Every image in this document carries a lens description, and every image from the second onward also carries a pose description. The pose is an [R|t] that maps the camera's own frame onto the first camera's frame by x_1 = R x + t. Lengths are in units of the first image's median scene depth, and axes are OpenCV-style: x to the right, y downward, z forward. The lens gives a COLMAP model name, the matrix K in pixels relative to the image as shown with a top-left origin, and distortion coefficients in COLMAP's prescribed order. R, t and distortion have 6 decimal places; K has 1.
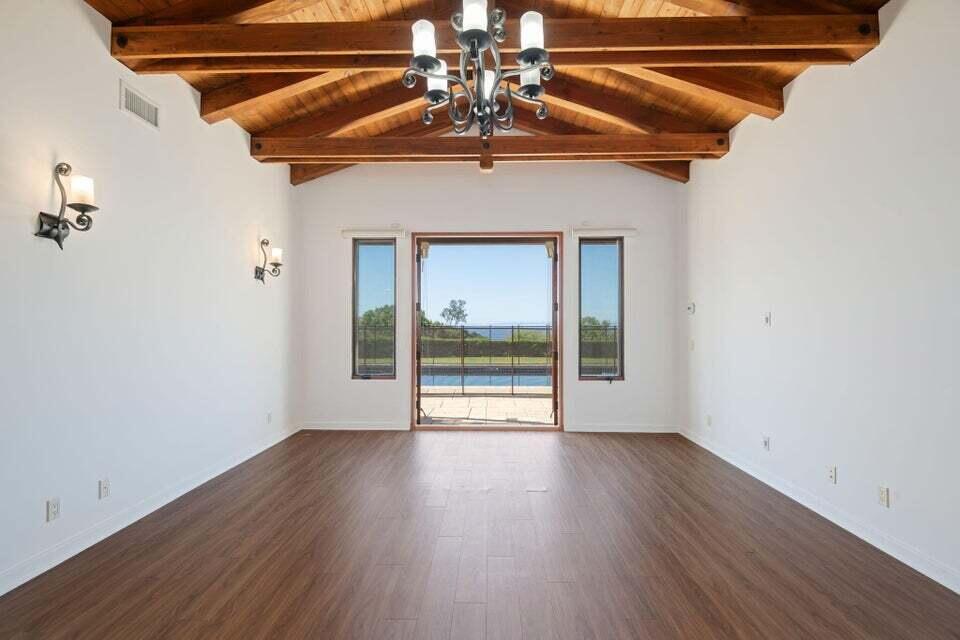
lens RADIAL K [[451.4, 0, 474.7], [0, 451.4, 321.2], [0, 0, 1]] dist [0.002929, -0.002862]
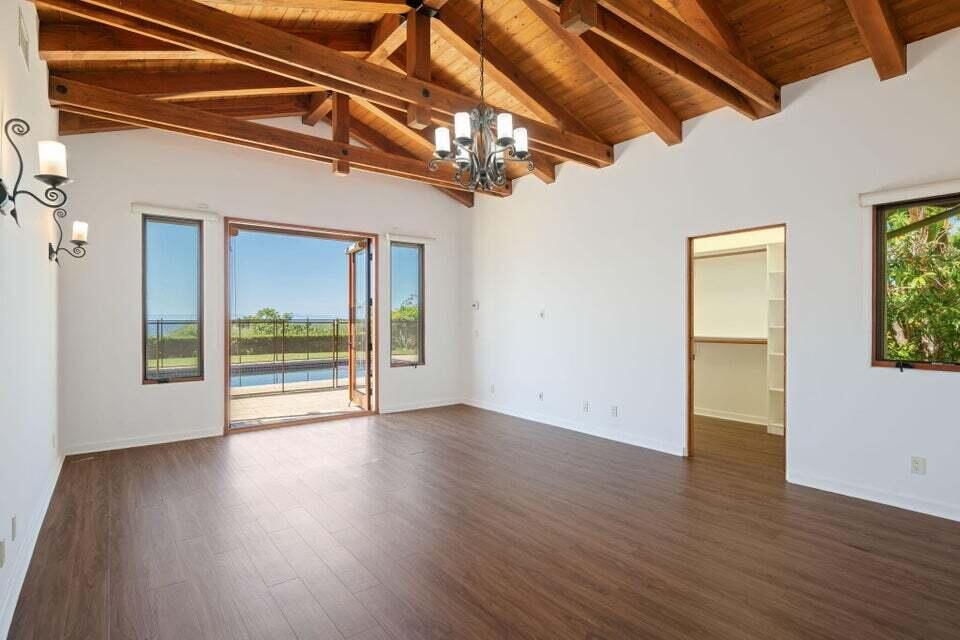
lens RADIAL K [[494.2, 0, 484.8], [0, 494.2, 320.5], [0, 0, 1]] dist [-0.000073, -0.002464]
pose [[0.764130, -0.005407, 0.645039, -0.397532], [-0.002649, 0.999930, 0.011519, -0.002099], [-0.645057, -0.010510, 0.764062, -0.099125]]
